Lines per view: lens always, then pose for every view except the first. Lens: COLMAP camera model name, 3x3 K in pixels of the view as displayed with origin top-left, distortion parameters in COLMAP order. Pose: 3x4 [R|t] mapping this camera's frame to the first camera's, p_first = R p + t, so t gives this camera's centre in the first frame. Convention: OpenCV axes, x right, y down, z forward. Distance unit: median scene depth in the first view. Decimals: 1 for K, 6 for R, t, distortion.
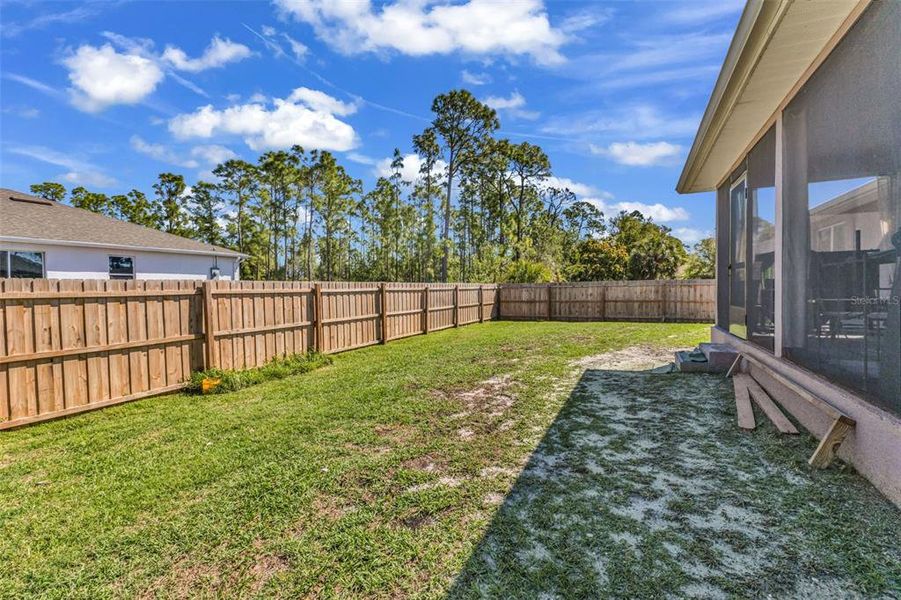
lens RADIAL K [[392.9, 0, 449.8], [0, 392.9, 298.0], [0, 0, 1]] dist [0.009599, -0.002069]
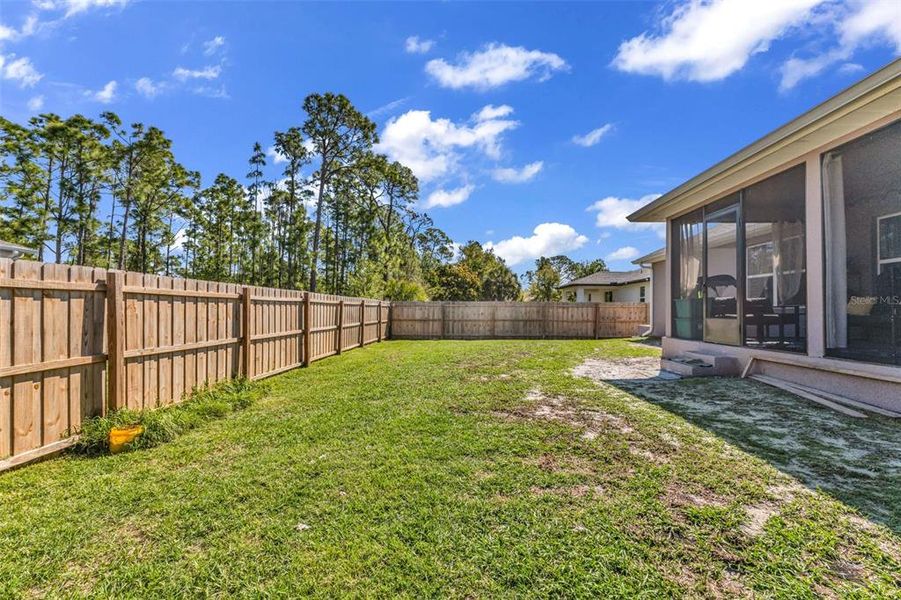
lens RADIAL K [[392.9, 0, 450.7], [0, 392.9, 305.9], [0, 0, 1]] dist [0.009599, -0.002069]
pose [[0.913465, 0.026243, 0.406070, -0.202598], [-0.011421, 0.999179, -0.038881, 0.016532], [-0.406757, 0.030879, 0.913014, 0.108194]]
